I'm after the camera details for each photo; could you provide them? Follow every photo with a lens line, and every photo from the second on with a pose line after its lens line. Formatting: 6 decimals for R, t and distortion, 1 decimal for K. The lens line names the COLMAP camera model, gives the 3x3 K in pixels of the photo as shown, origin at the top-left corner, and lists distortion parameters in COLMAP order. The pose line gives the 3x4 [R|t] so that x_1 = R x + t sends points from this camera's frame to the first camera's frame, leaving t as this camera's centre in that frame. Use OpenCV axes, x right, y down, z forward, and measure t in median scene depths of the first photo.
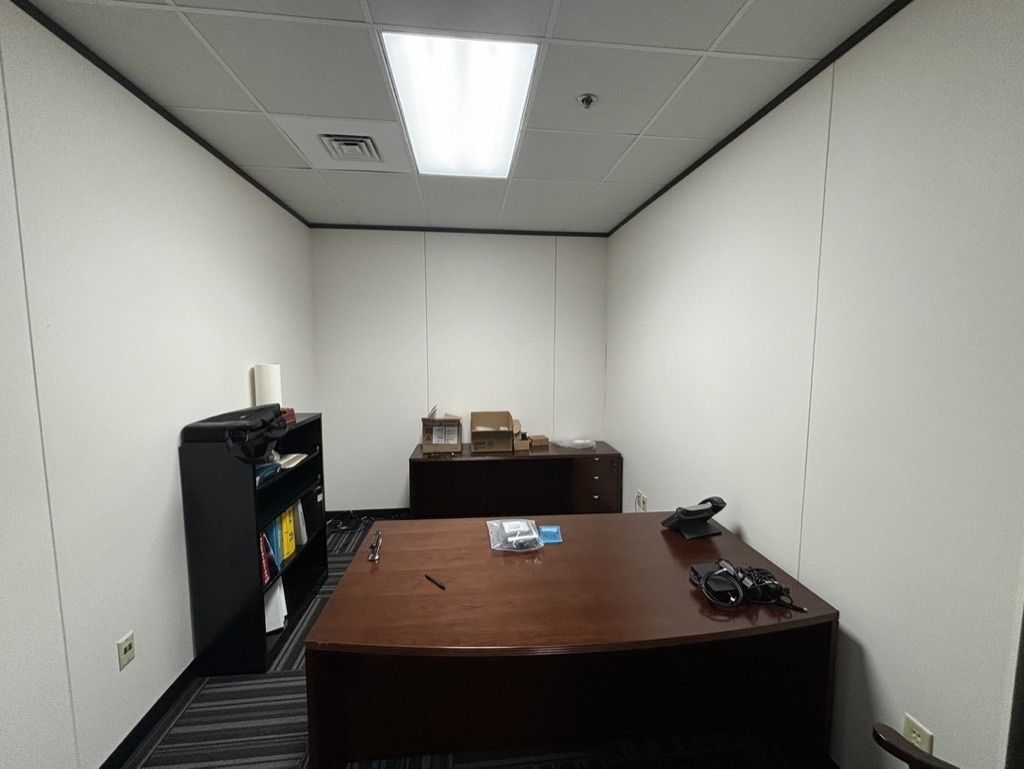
lens RADIAL K [[408.2, 0, 512.0], [0, 408.2, 384.5], [0, 0, 1]] dist [0.000551, 0.000098]
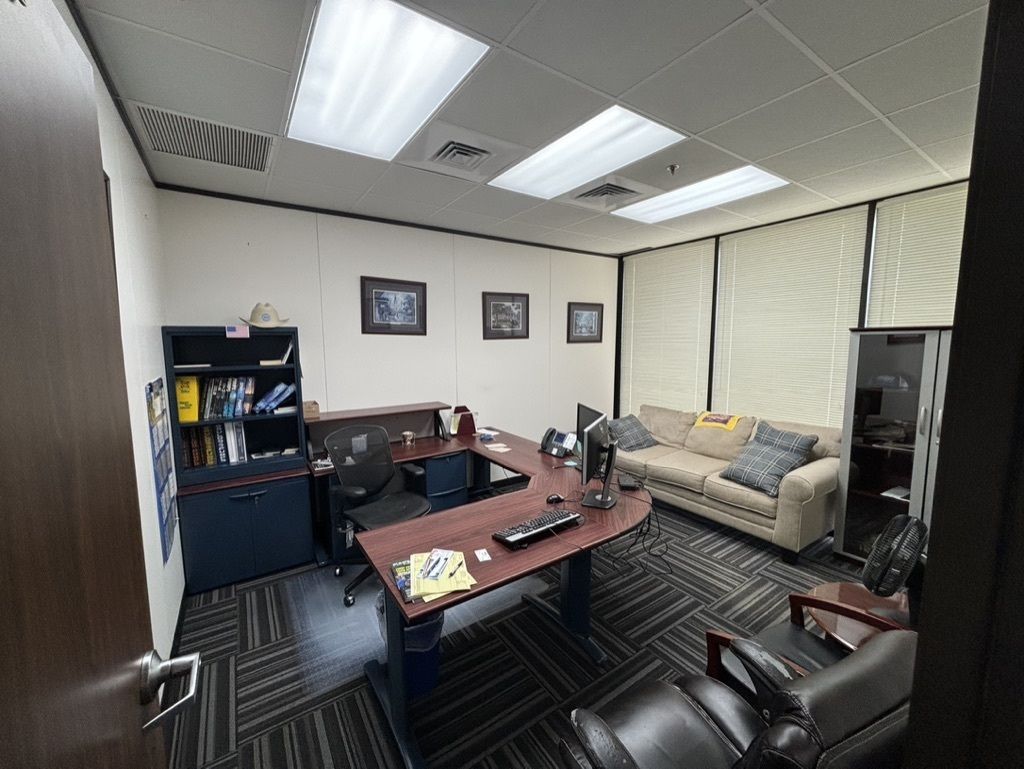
lens RADIAL K [[408.2, 0, 512.0], [0, 408.2, 384.5], [0, 0, 1]] dist [0.000551, 0.000098]
pose [[0.883510, -0.059689, 0.464594, -0.286791], [0.048134, 0.998166, 0.036704, -0.008106], [-0.465933, -0.010065, 0.884763, -0.002085]]
